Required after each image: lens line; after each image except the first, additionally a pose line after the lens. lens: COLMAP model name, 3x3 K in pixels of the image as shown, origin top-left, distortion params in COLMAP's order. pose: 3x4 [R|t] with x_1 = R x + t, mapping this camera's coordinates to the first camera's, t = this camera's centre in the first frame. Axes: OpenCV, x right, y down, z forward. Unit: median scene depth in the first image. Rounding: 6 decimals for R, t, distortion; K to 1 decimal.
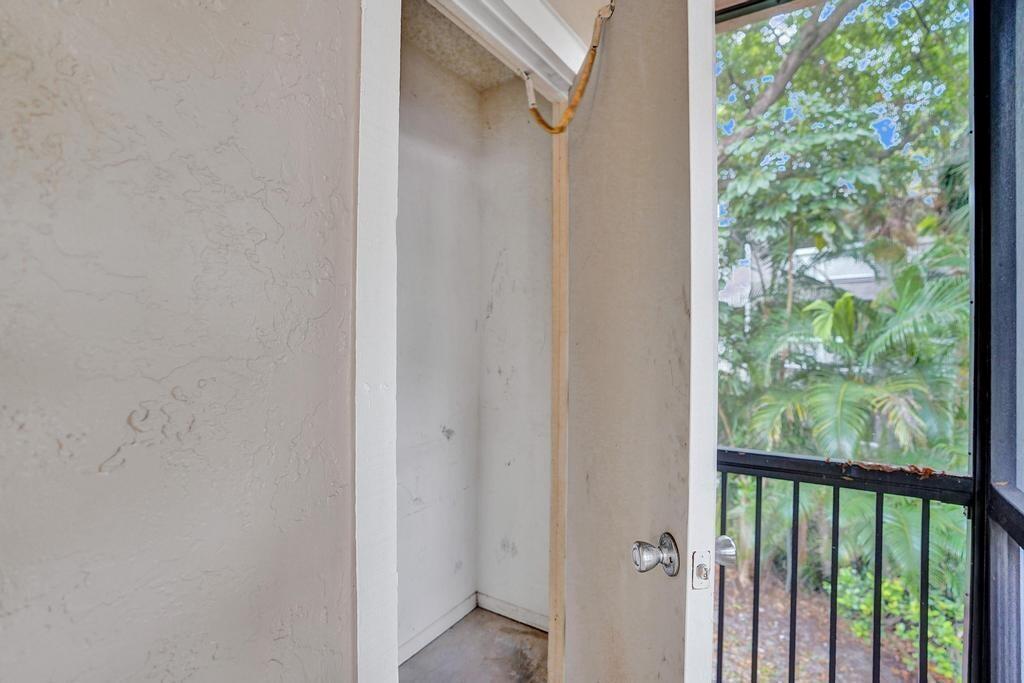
lens RADIAL K [[500.7, 0, 508.6], [0, 500.7, 337.5], [0, 0, 1]] dist [-0.054865, 0.026397]
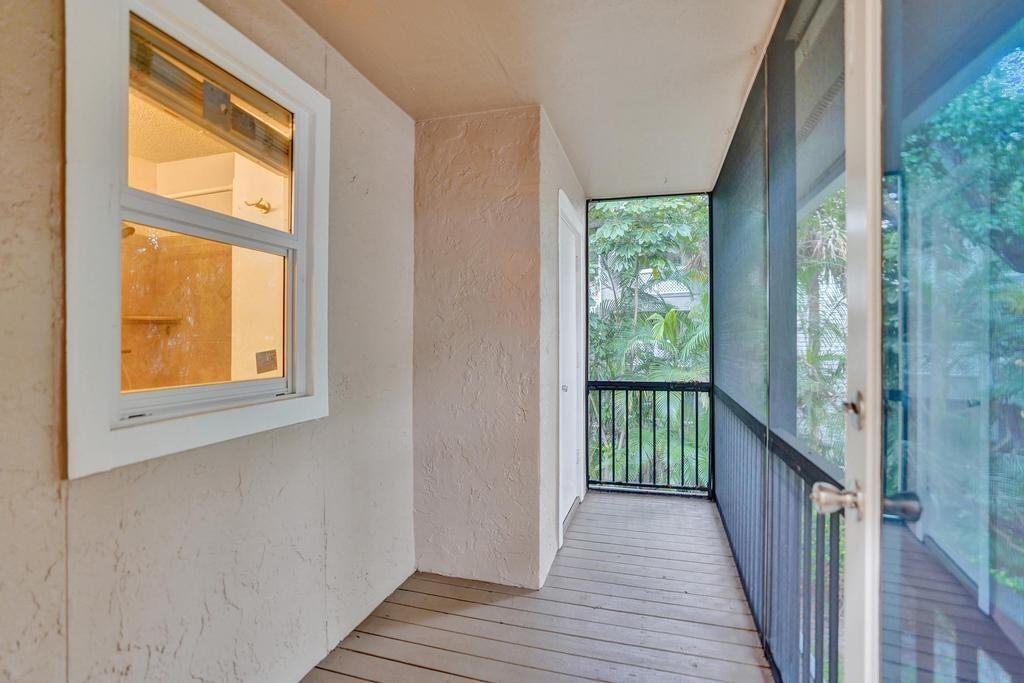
lens RADIAL K [[500.7, 0, 508.6], [0, 500.7, 337.5], [0, 0, 1]] dist [-0.054865, 0.026397]
pose [[0.960027, -0.004985, 0.279862, -0.195852], [0.007782, 0.999930, -0.008882, 0.006688], [-0.279798, 0.010705, 0.959999, -0.288513]]
